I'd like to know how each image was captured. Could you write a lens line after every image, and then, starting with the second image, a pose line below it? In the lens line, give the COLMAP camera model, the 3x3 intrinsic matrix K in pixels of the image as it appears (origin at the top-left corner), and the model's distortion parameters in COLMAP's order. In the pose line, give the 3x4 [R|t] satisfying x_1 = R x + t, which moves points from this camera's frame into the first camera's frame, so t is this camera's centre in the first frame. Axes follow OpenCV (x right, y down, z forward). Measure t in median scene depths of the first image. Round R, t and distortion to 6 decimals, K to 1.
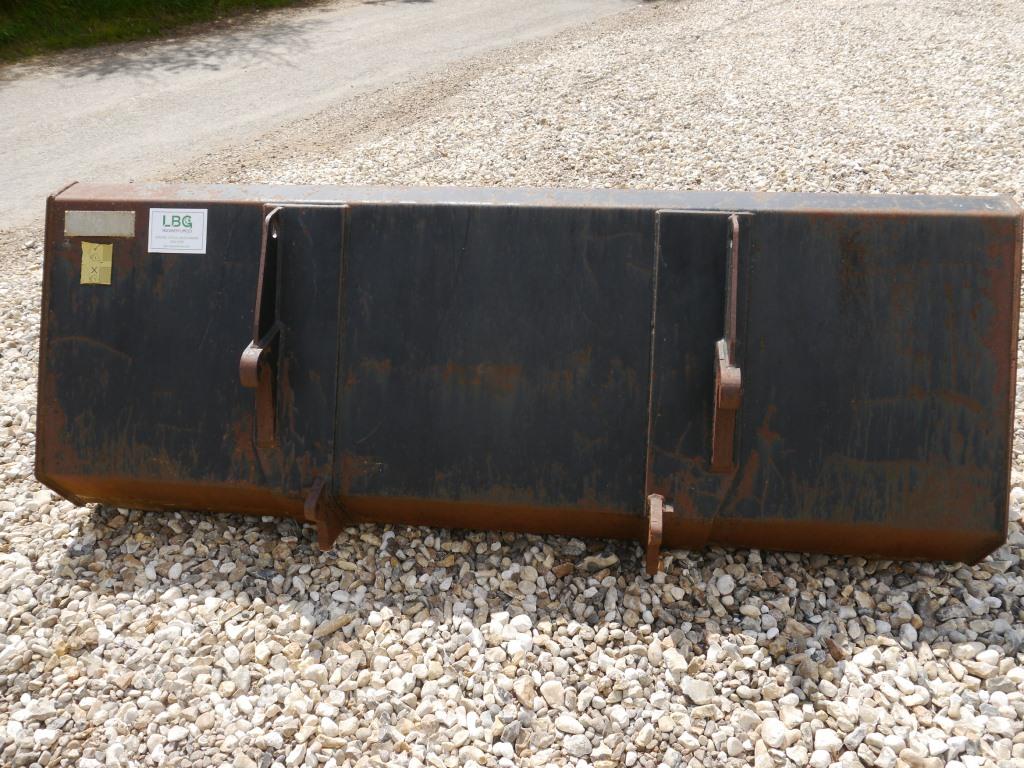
lens RADIAL K [[840.0, 0, 512.0], [0, 840.0, 384.0], [0, 0, 1]] dist [-0.032837, 0.000070]
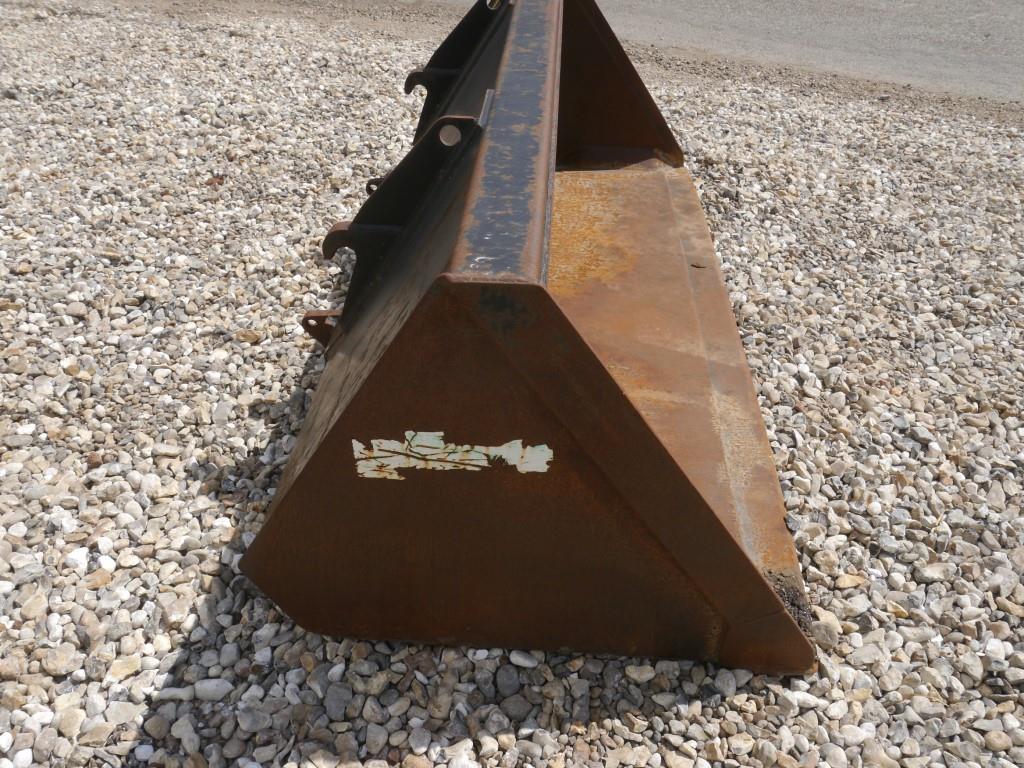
lens RADIAL K [[840.0, 0, 512.0], [0, 840.0, 384.0], [0, 0, 1]] dist [-0.032837, 0.000070]
pose [[0.074621, 0.631777, -0.771550, 1.053081], [-0.549610, 0.671644, 0.496814, -0.446587], [0.832082, 0.386978, 0.397350, 0.776360]]
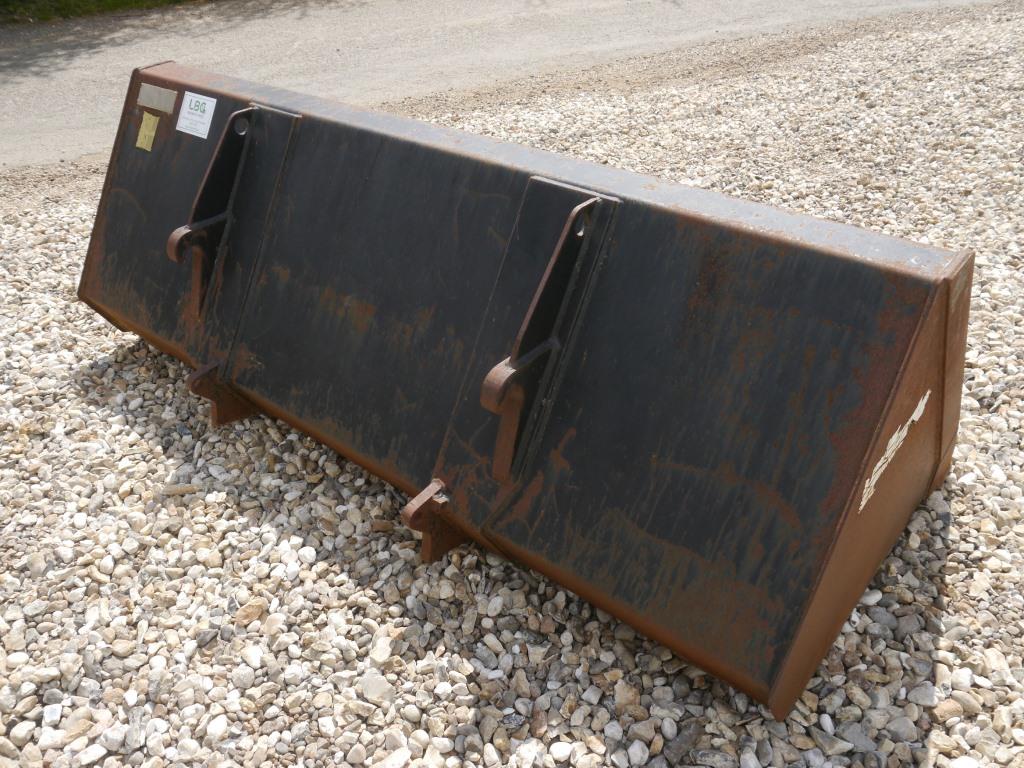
lens RADIAL K [[840.0, 0, 512.0], [0, 840.0, 384.0], [0, 0, 1]] dist [-0.032837, 0.000070]
pose [[0.847460, 0.303430, -0.435594, 0.594667], [-0.277816, 0.952708, 0.123148, -0.100941], [0.452360, 0.016652, 0.891680, 0.213342]]
